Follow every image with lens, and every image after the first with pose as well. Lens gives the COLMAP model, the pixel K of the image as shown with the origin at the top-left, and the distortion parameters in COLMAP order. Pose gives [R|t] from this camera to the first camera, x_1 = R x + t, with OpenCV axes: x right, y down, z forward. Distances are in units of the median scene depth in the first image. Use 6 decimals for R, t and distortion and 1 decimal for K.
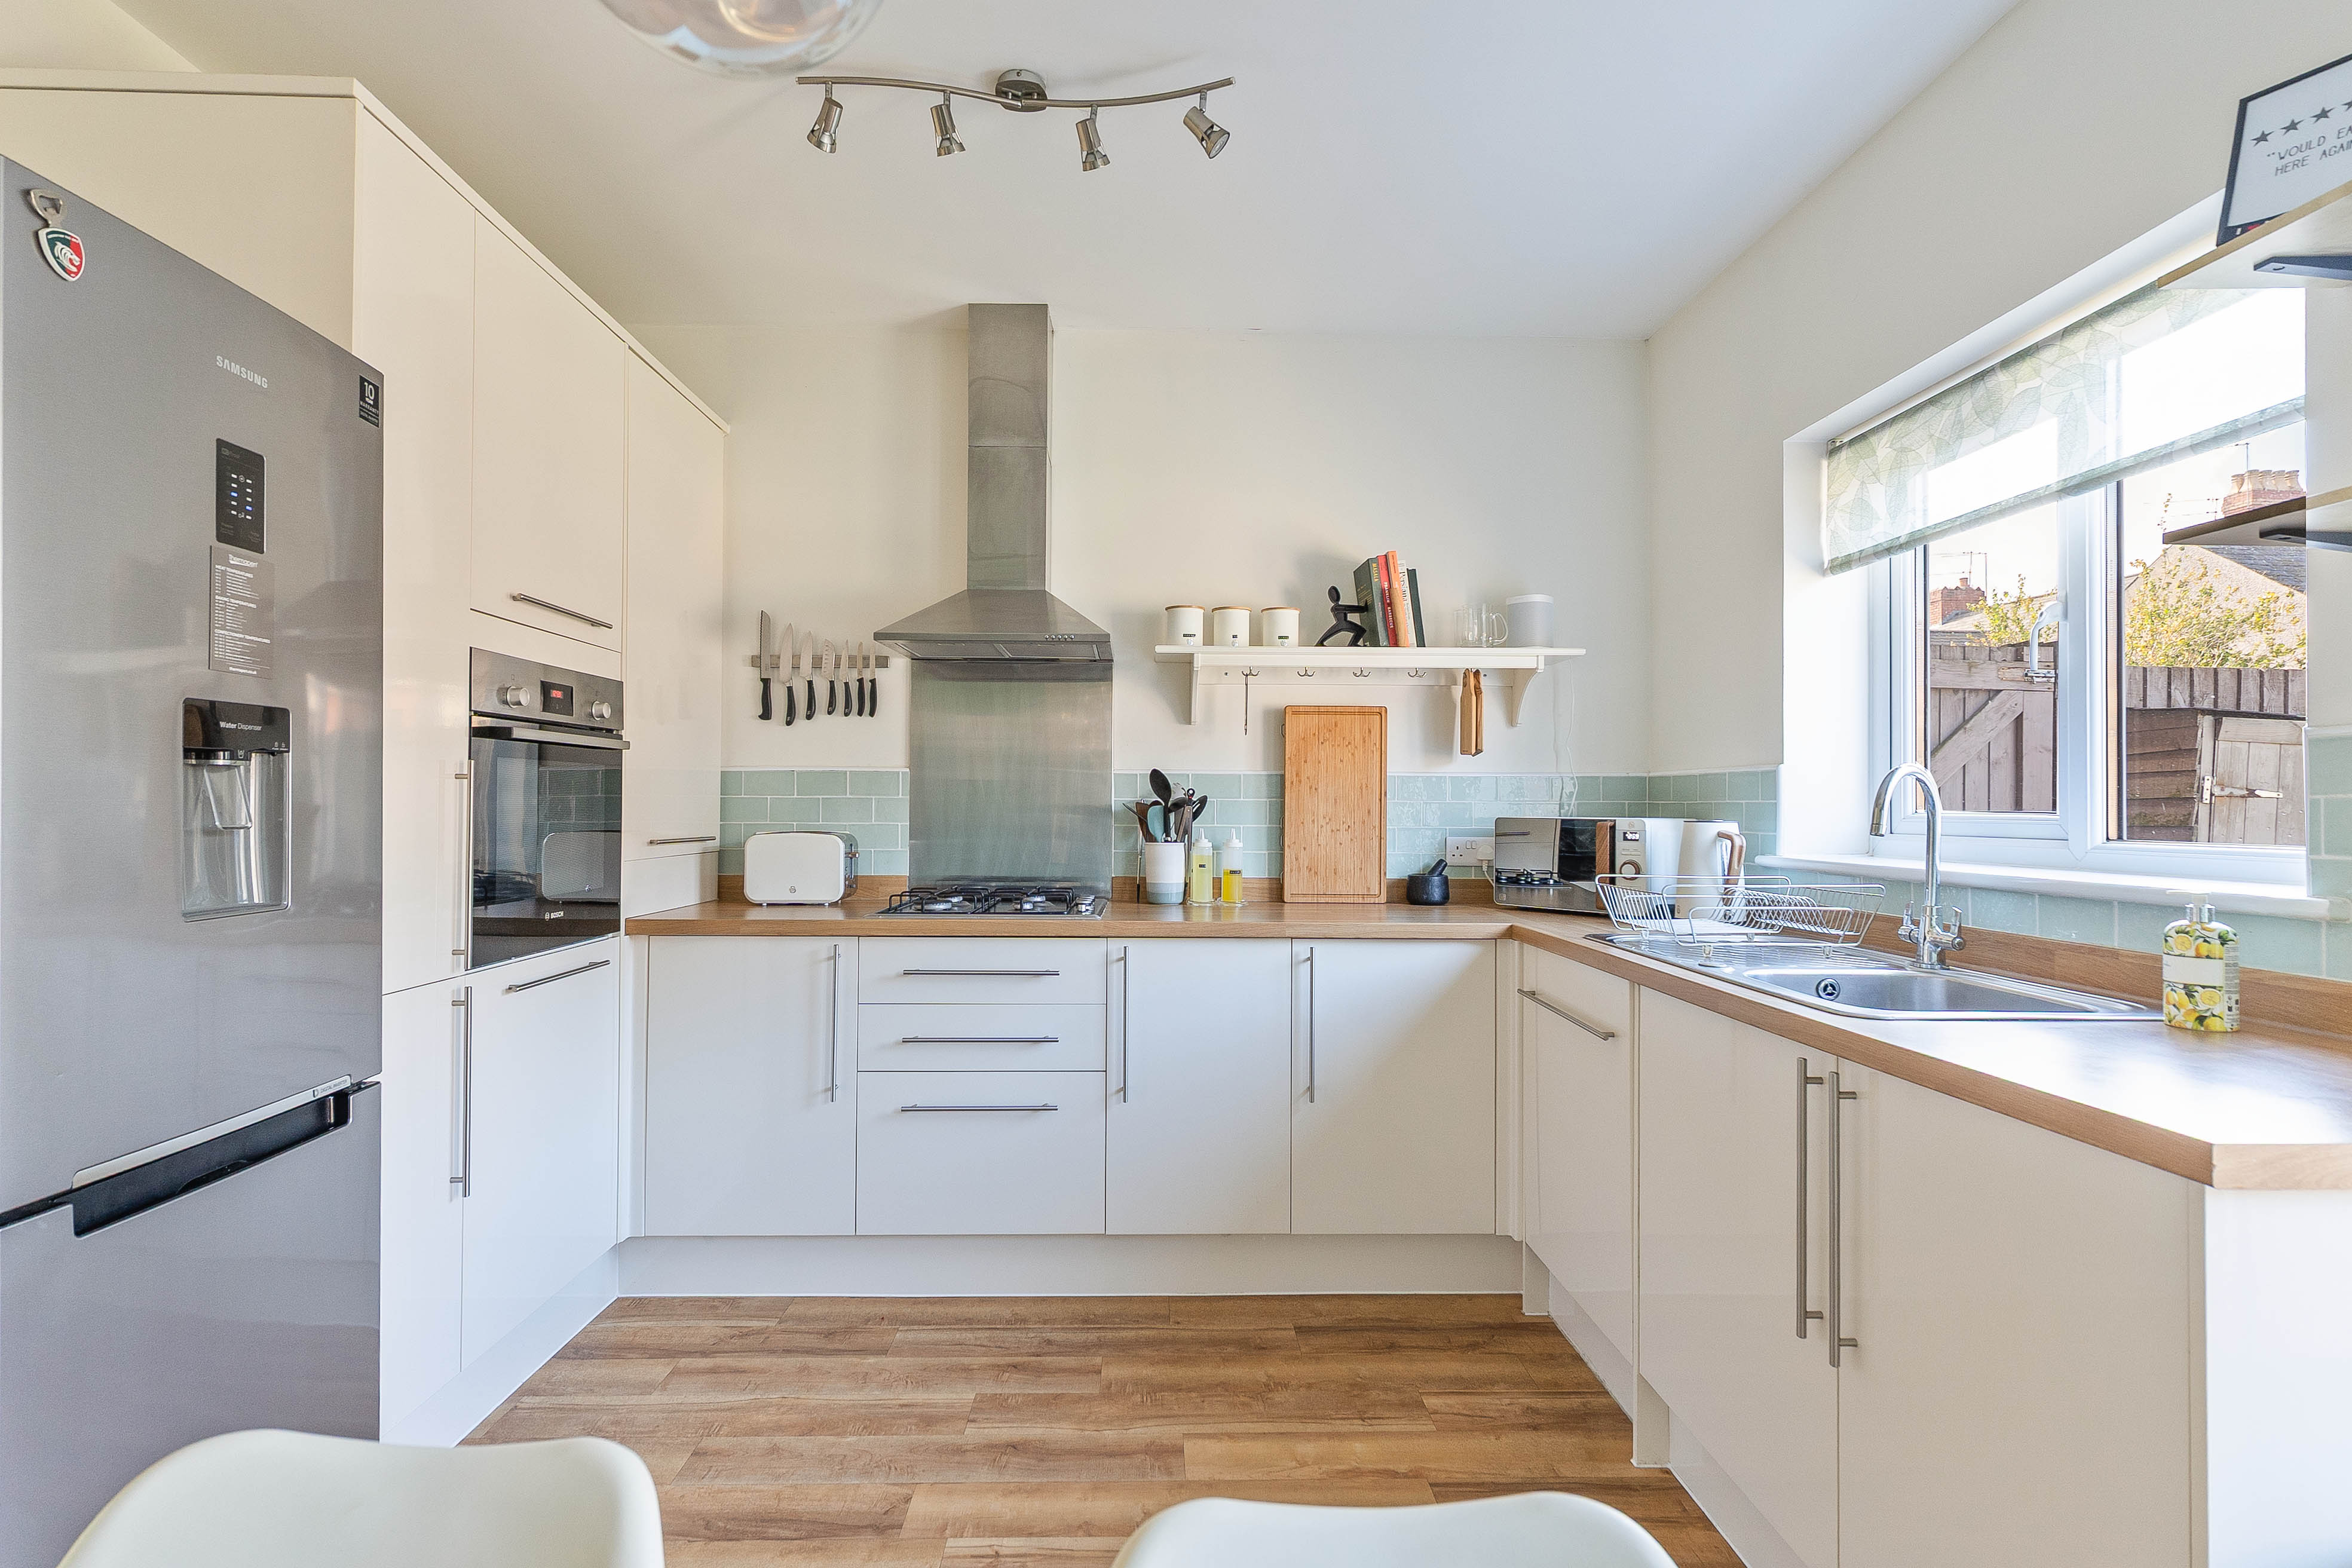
lens RADIAL K [[1121.3, 0, 1173.6], [0, 1121.3, 790.4], [0, 0, 1]] dist [0.000448, 0.000440]
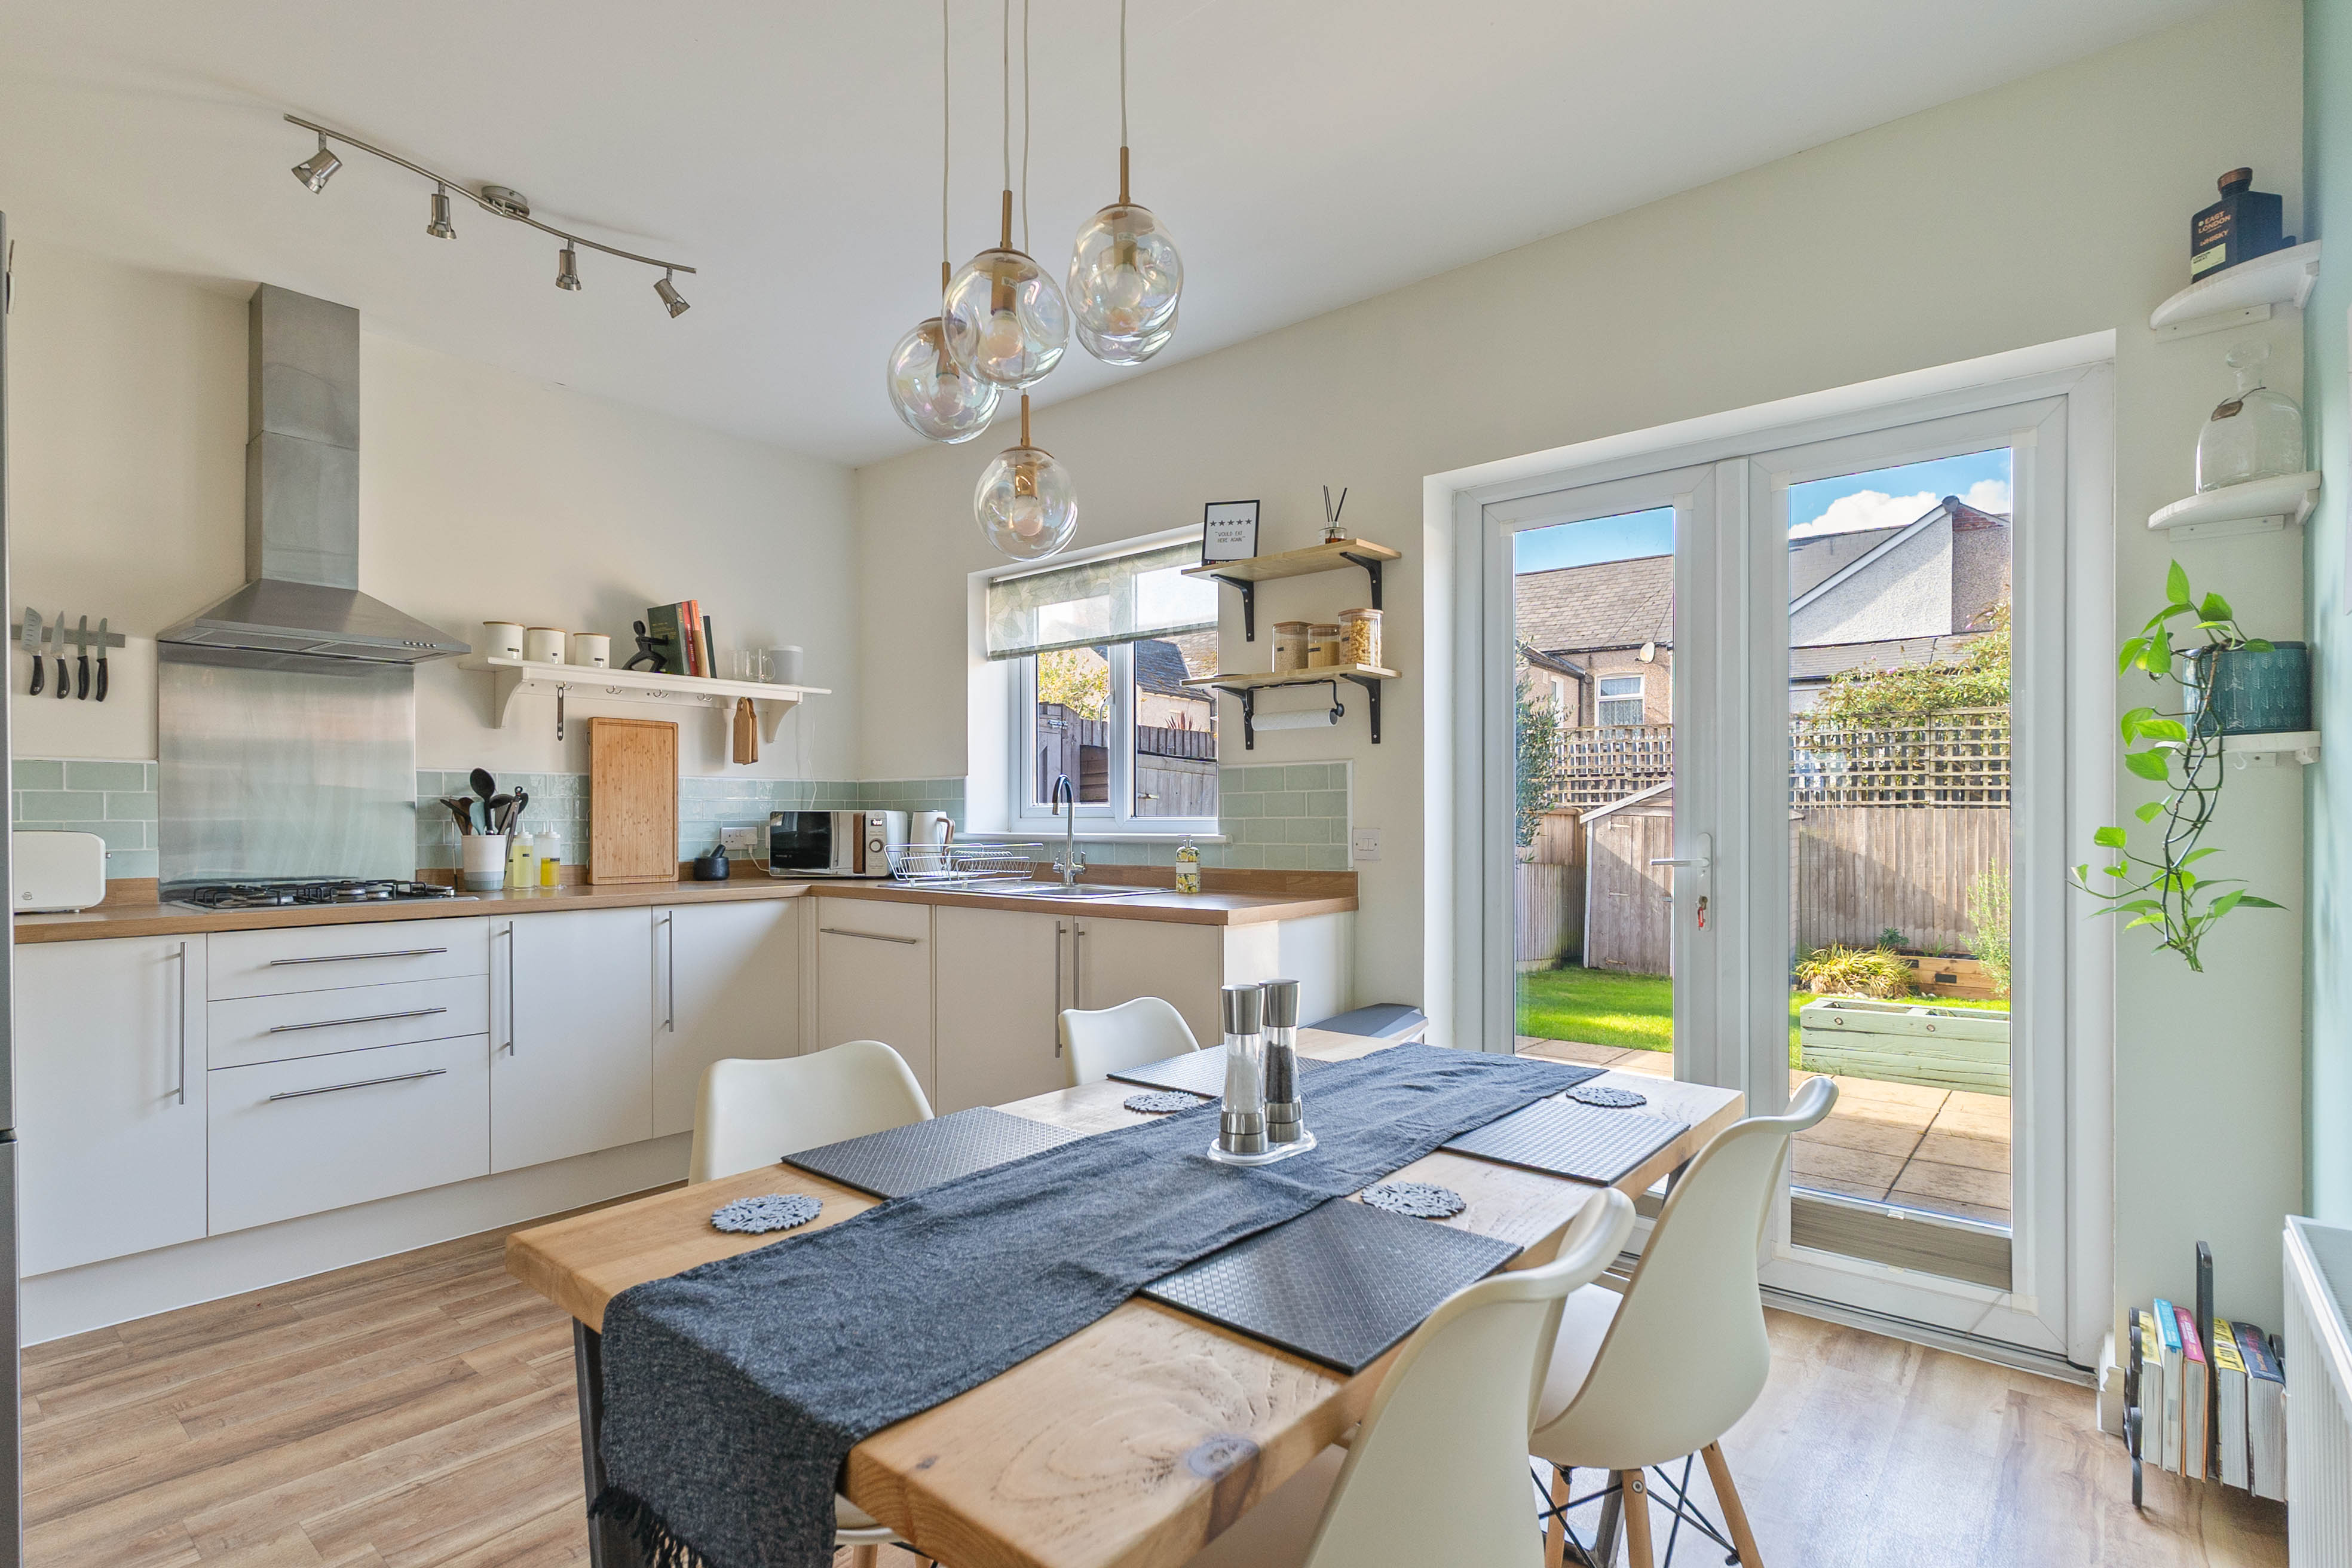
lens RADIAL K [[1117.4, 0, 1165.7], [0, 1117.4, 818.1], [0, 0, 1]] dist [0.001658, -0.000150]
pose [[0.664163, -0.007449, 0.747550, -0.449528], [-0.004724, 0.999889, 0.014161, 0.012876], [-0.747572, -0.012937, 0.664054, -0.266640]]
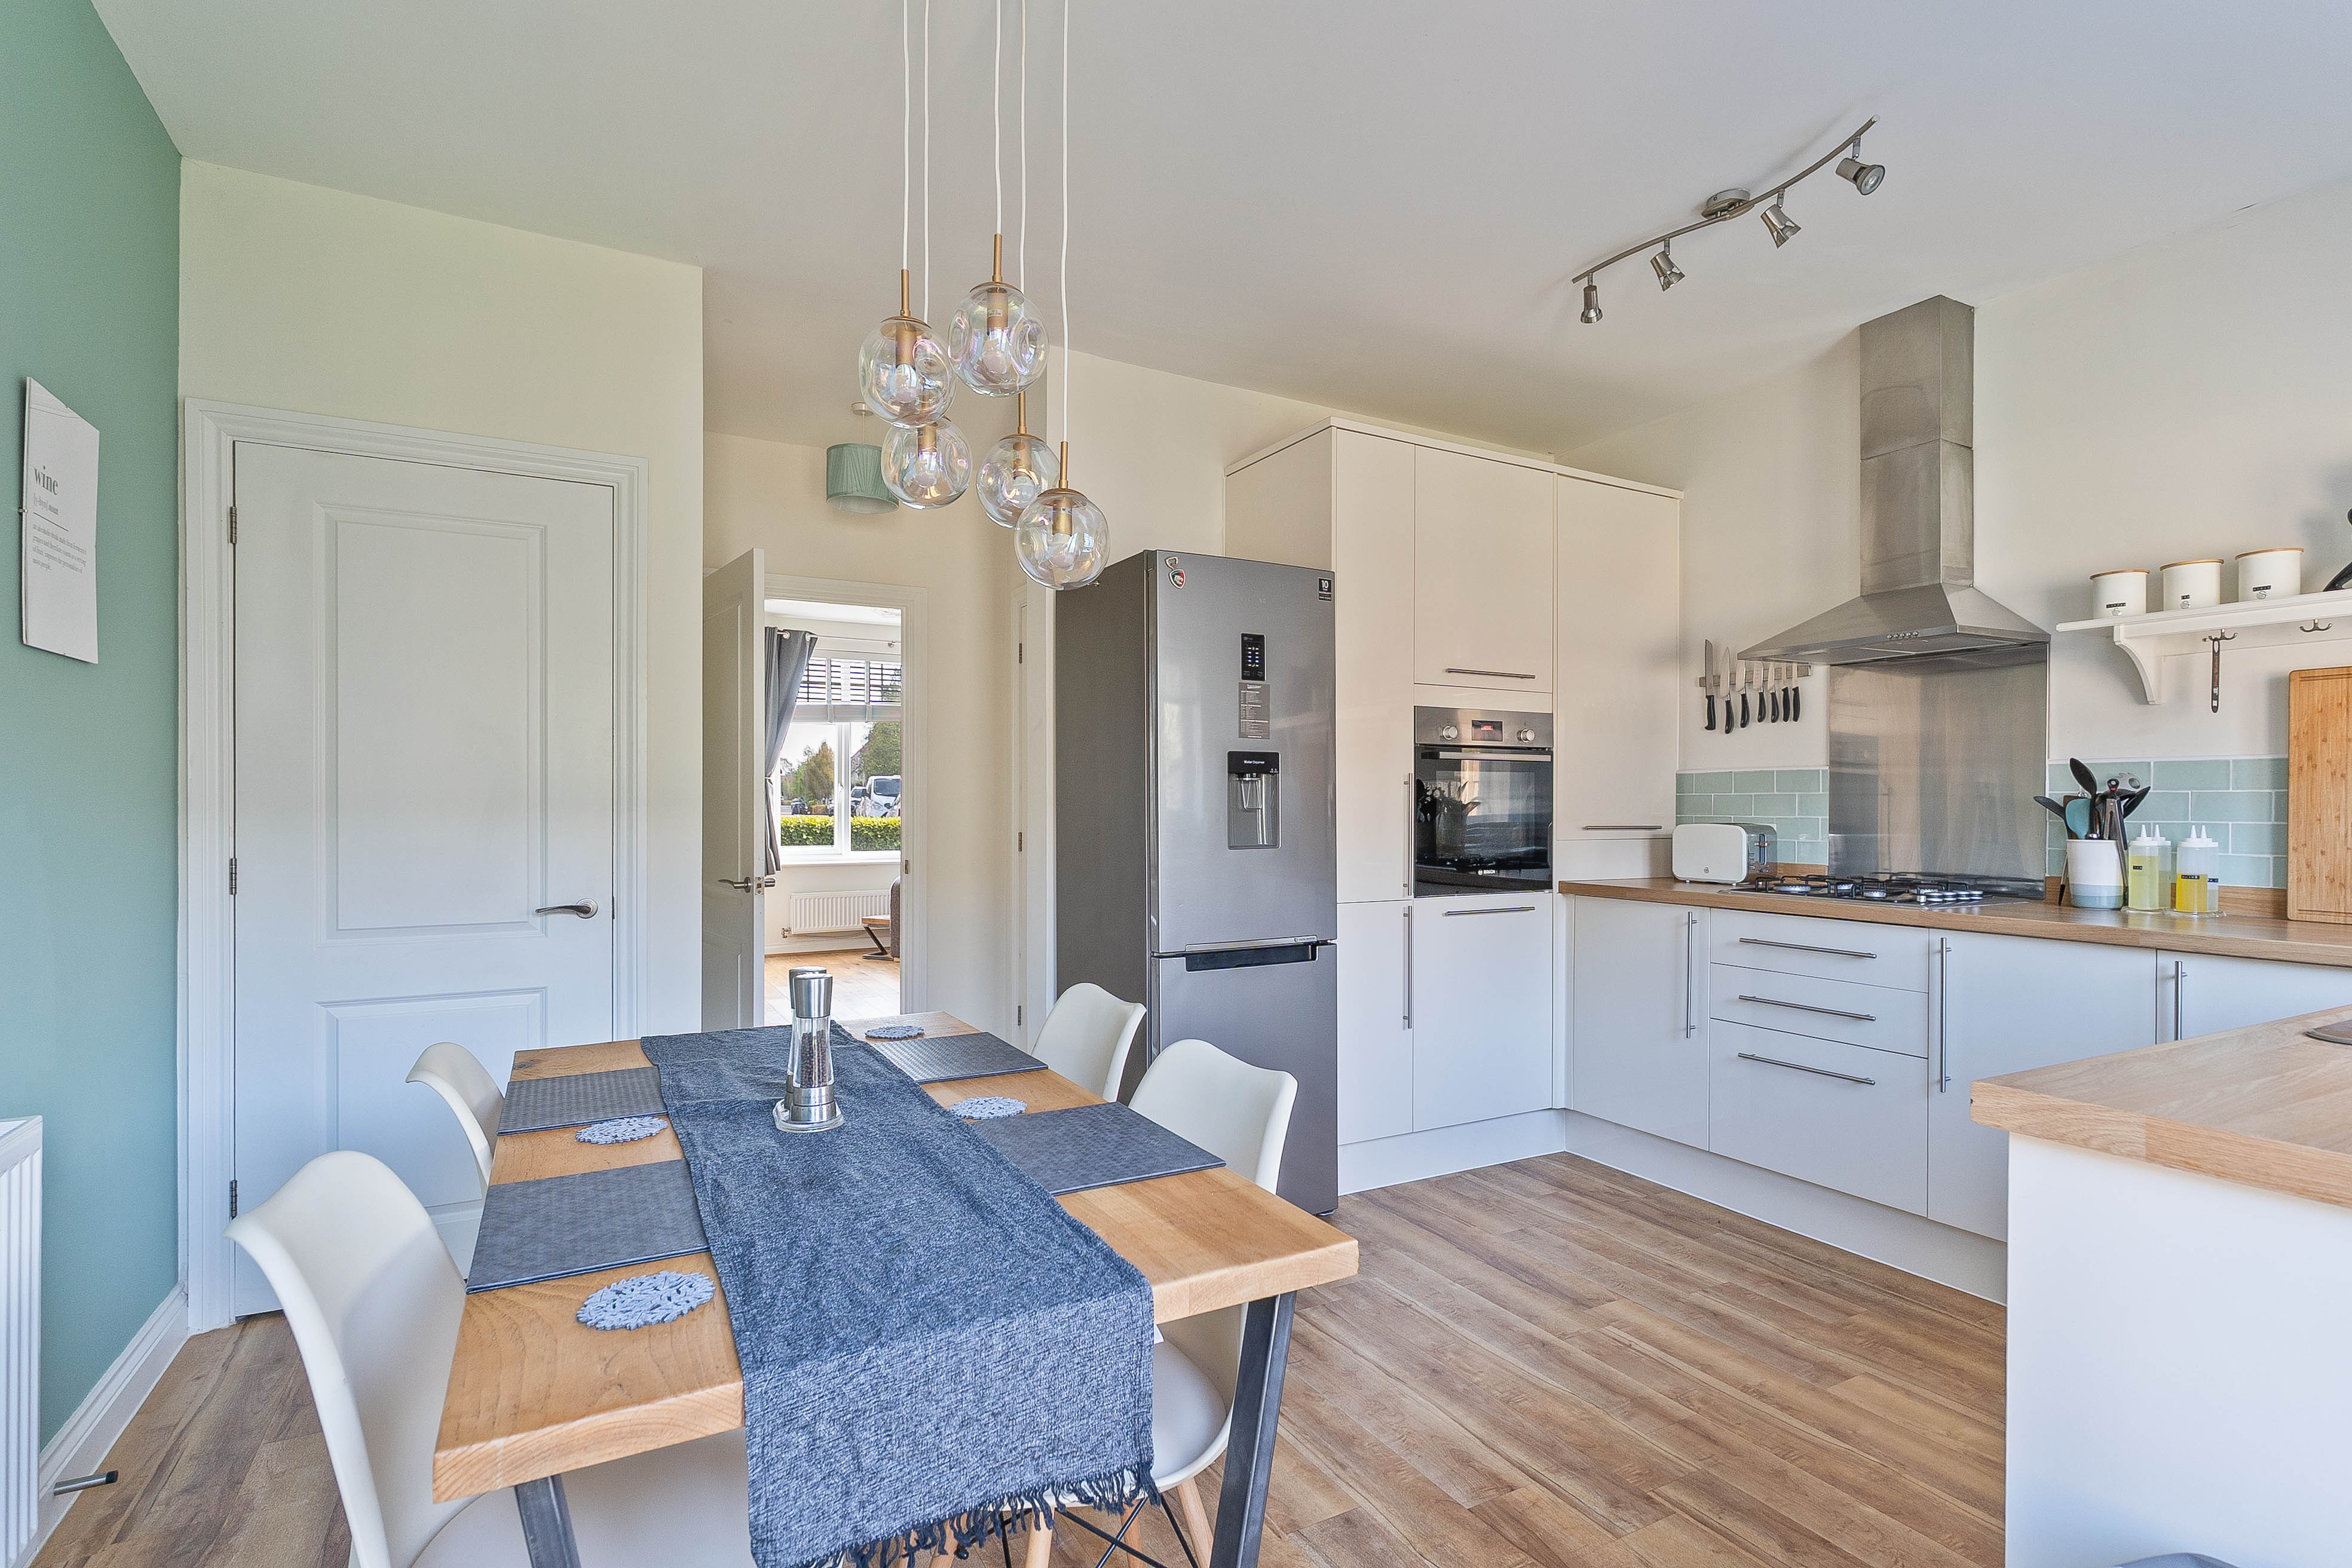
lens RADIAL K [[1115.1, 0, 1179.3], [0, 1115.1, 807.1], [0, 0, 1]] dist [0.000437, -0.000009]
pose [[0.461916, -0.000900, -0.886923, 0.520741], [0.010819, 0.999931, 0.004621, 0.009587], [0.886858, -0.011730, 0.461893, -0.067888]]
